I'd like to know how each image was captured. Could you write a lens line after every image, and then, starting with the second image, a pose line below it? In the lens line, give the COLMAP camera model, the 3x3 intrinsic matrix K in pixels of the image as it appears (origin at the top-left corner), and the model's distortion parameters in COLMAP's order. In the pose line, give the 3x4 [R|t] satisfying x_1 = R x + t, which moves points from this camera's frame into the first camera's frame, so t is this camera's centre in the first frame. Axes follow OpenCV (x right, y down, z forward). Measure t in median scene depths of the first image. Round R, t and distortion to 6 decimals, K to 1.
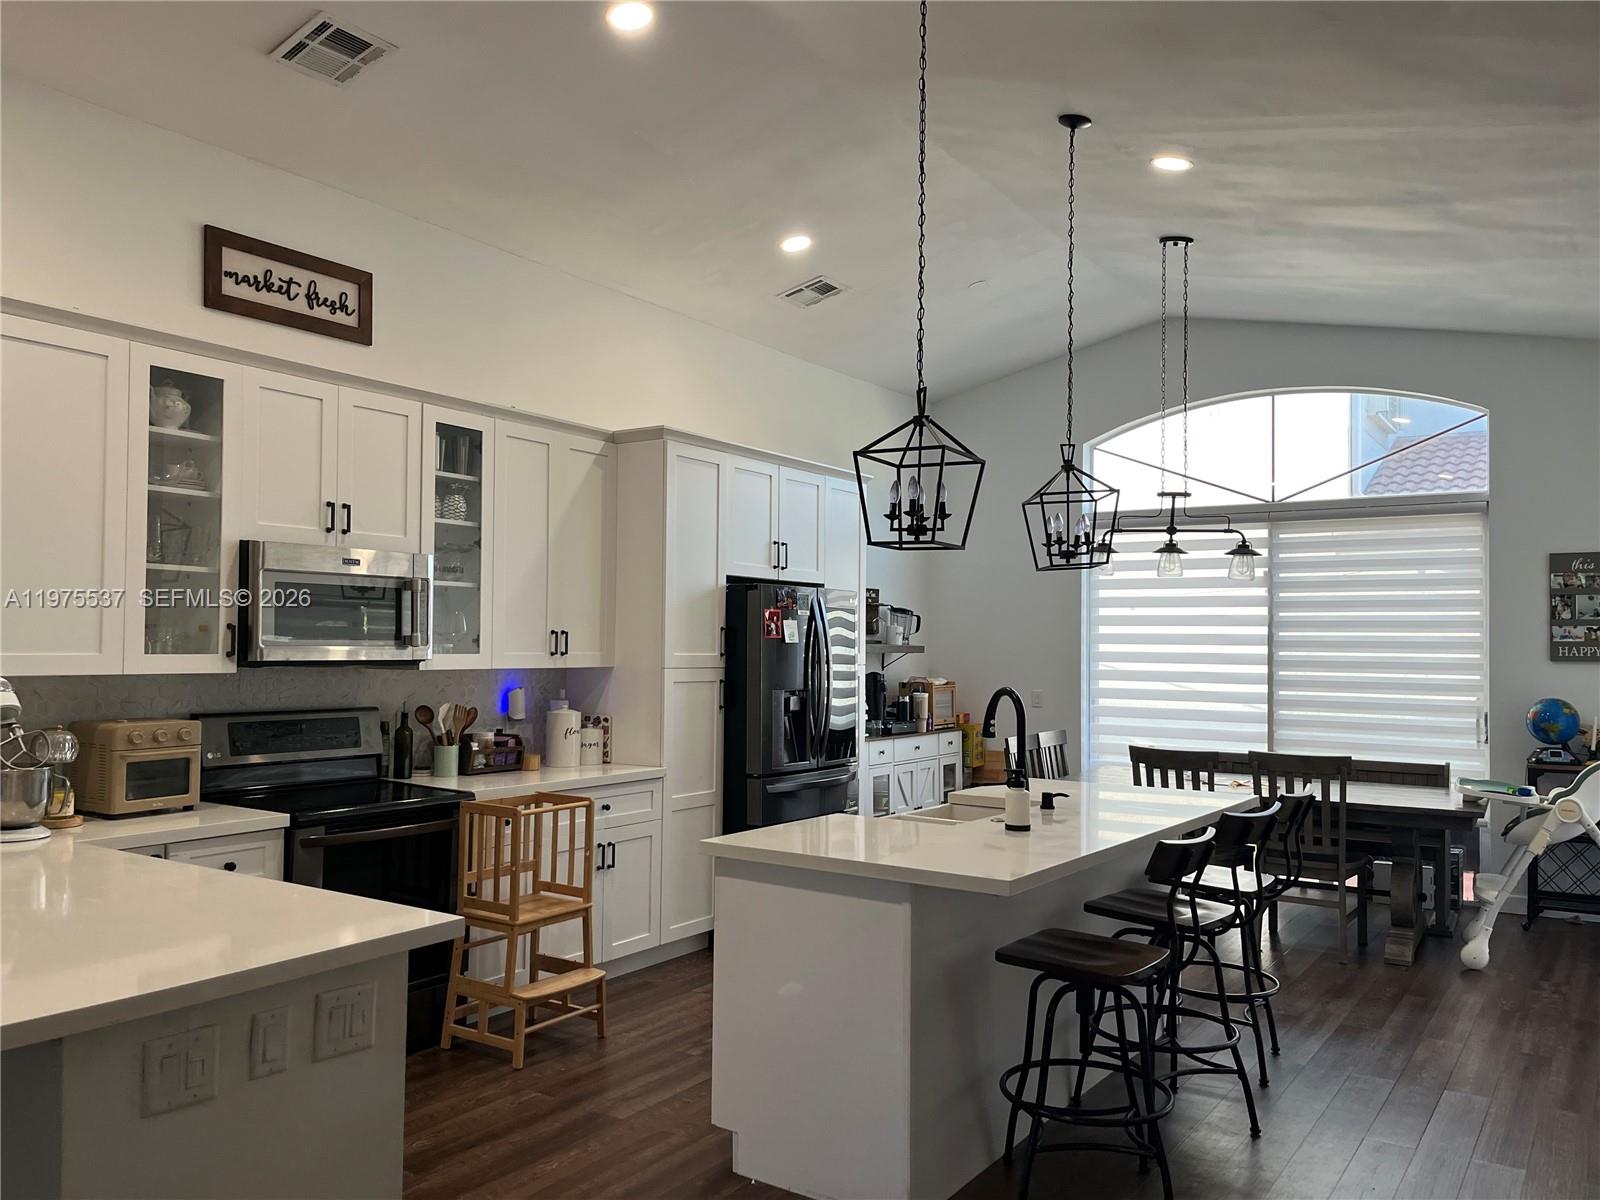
lens RADIAL K [[1214.1, 0, 793.3], [0, 1214.1, 606.6], [0, 0, 1]] dist [0.054383, -0.061953]
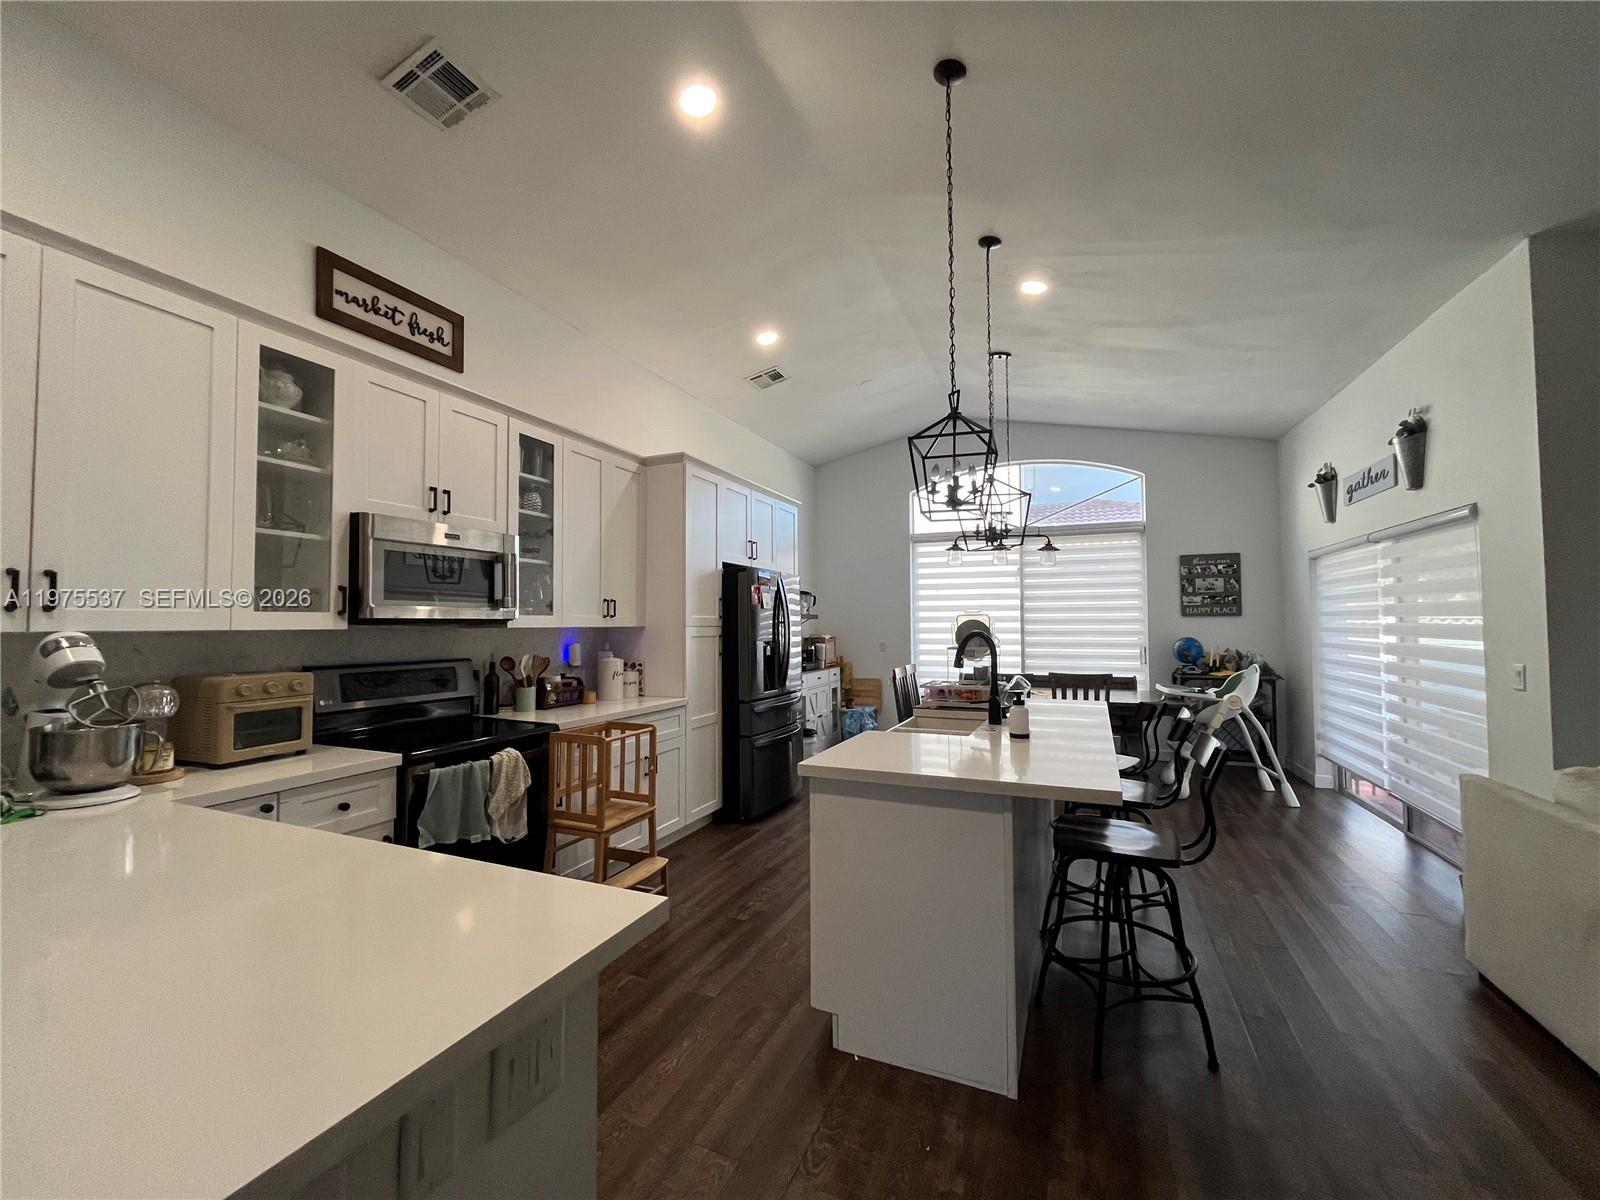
lens RADIAL K [[645.0, 0, 803.8], [0, 645.0, 598.5], [0, 0, 1]] dist [-0.002522, -0.000566]
pose [[0.980309, -0.007716, 0.197319, -0.132291], [0.009291, 0.999932, -0.007057, 0.028098], [-0.197251, 0.008752, 0.980314, 0.277527]]
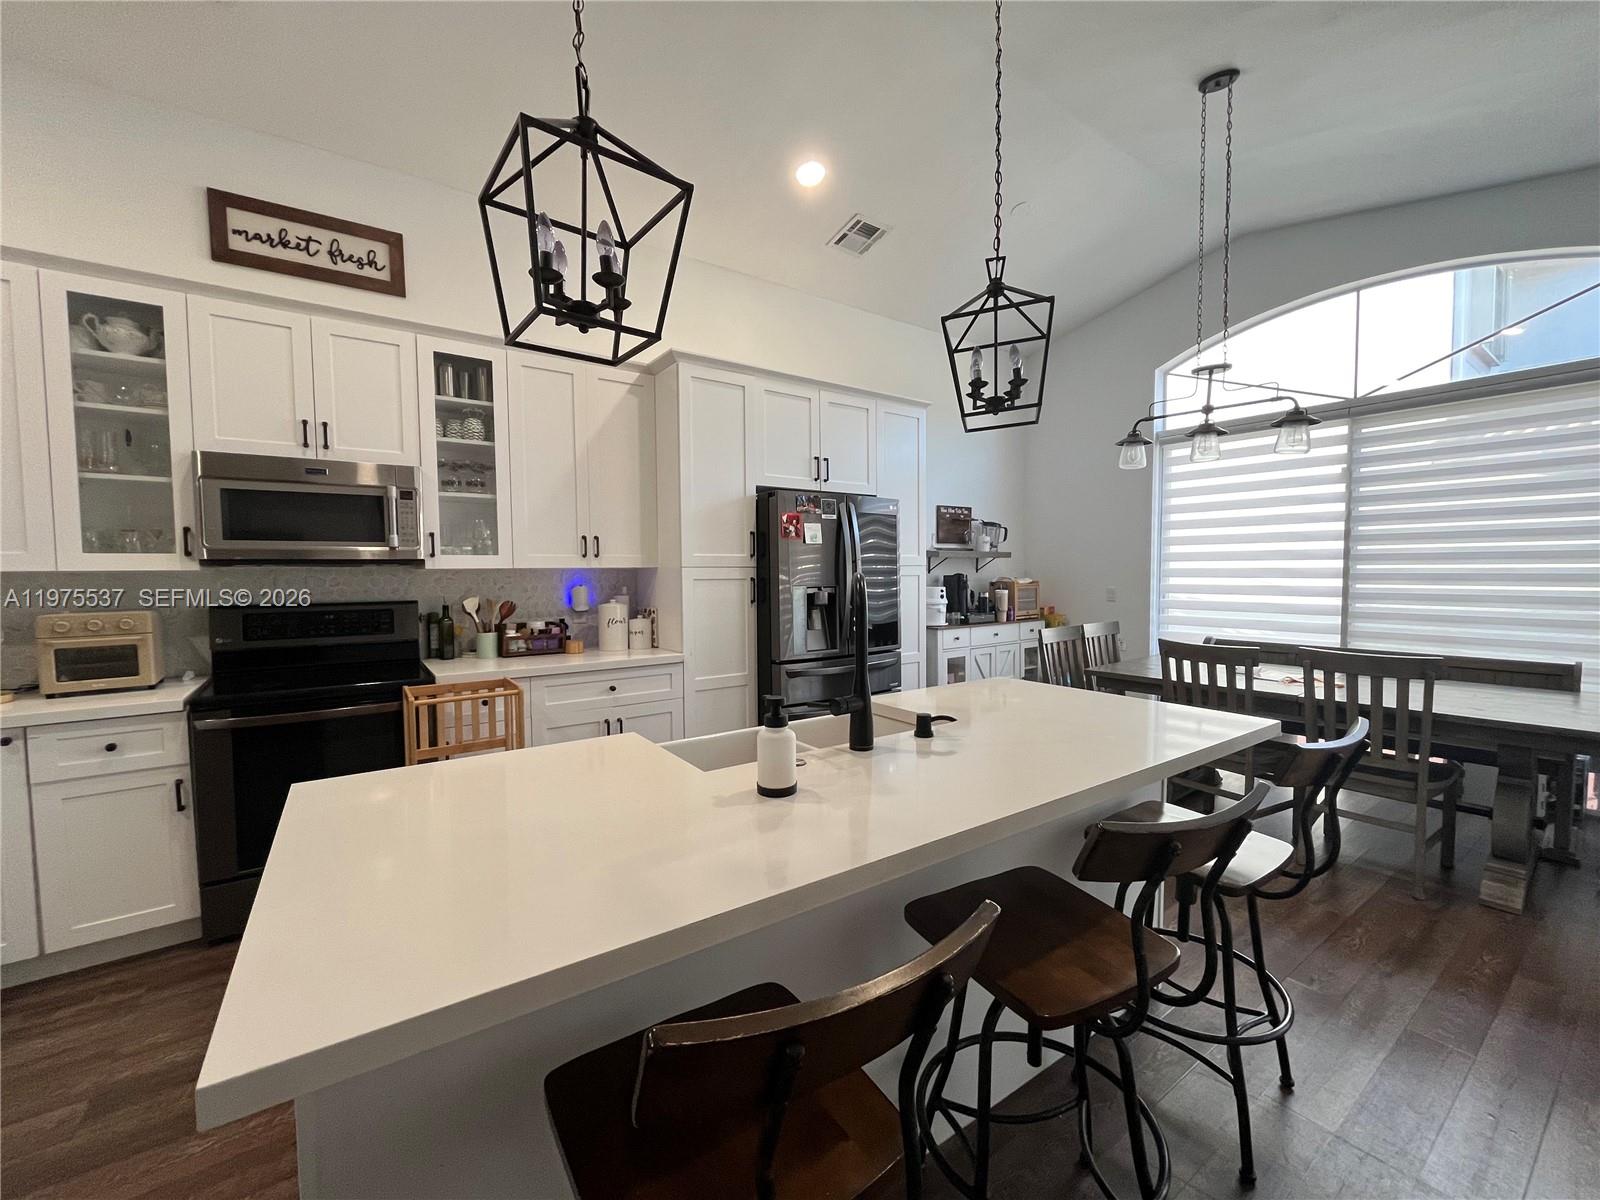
lens RADIAL K [[645.0, 0, 811.1], [0, 645.0, 599.0], [0, 0, 1]] dist [-0.002522, -0.000566]
pose [[0.939734, -0.002308, -0.341900, 0.237082], [0.028790, 0.996960, 0.072401, 0.044753], [0.340693, -0.077881, 0.936943, 0.525261]]
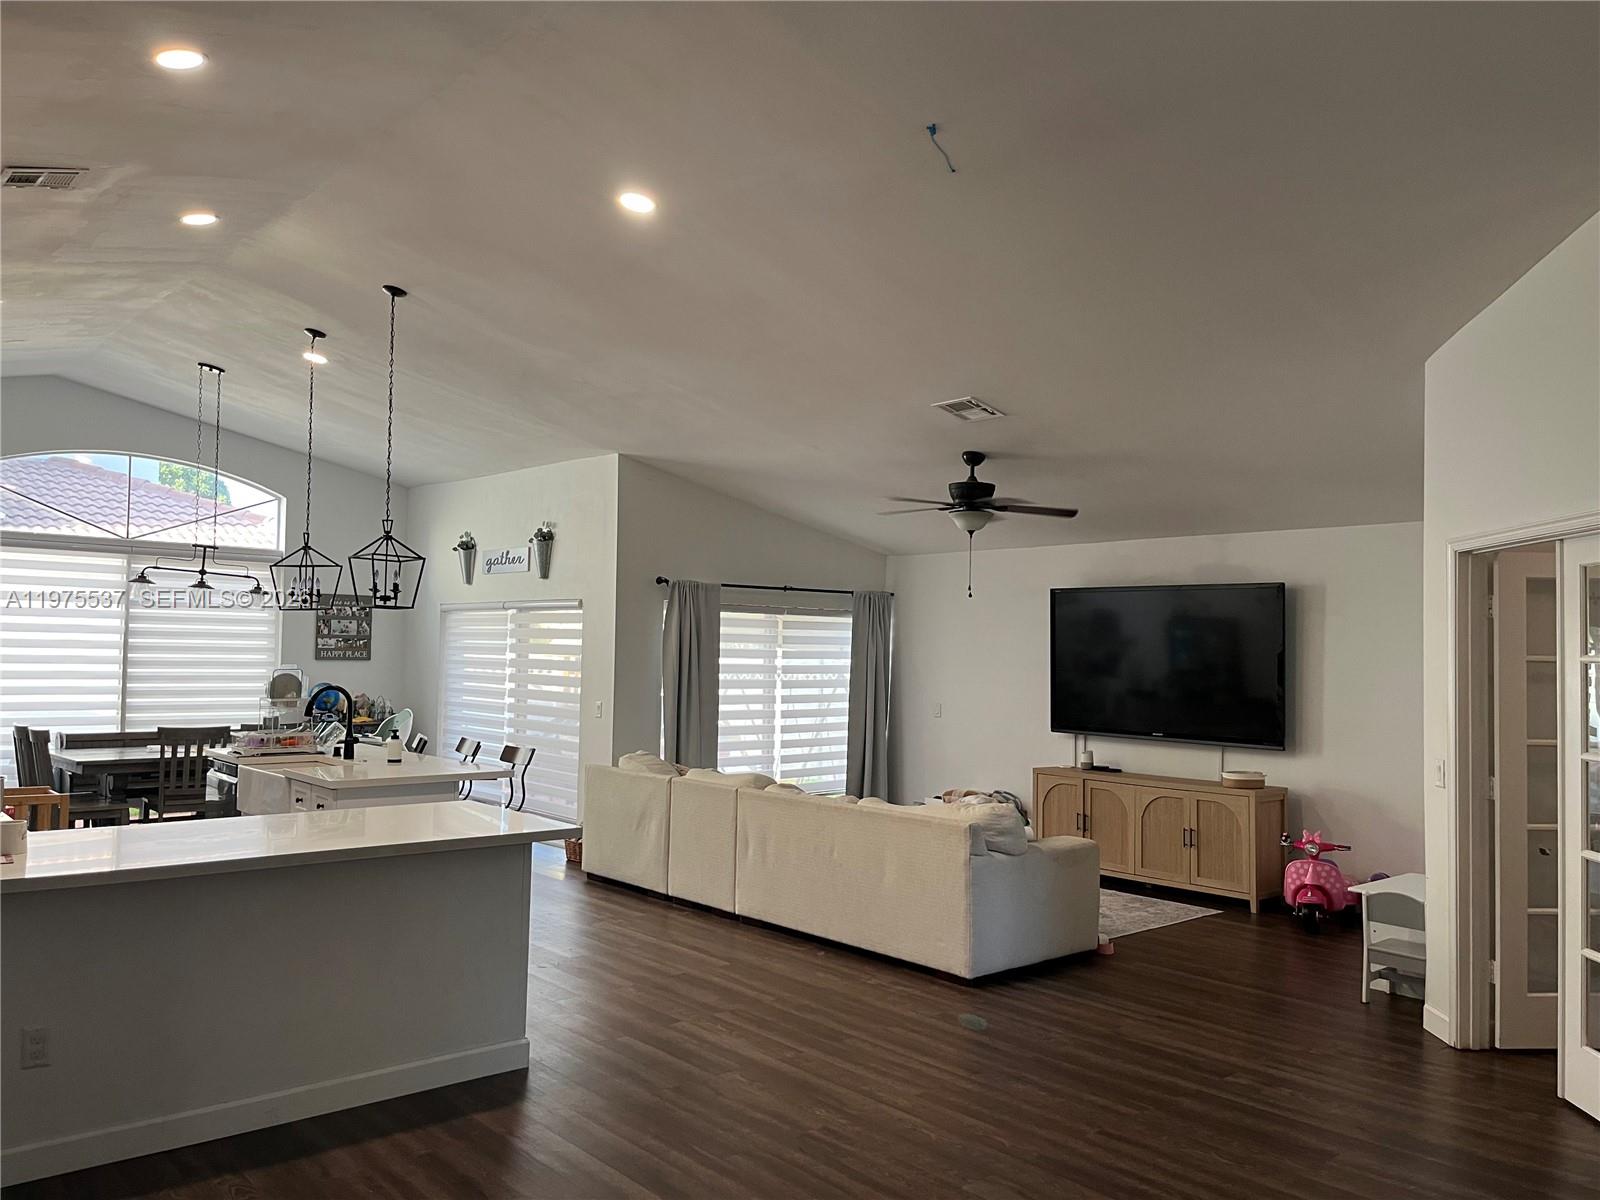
lens RADIAL K [[1214.1, 0, 802.9], [0, 1214.1, 602.1], [0, 0, 1]] dist [0.054383, -0.061953]
pose [[0.249308, 0.031464, 0.967913, -1.077668], [-0.042961, 0.998847, -0.021404, -0.034150], [-0.967471, -0.036246, 0.250372, -0.029500]]
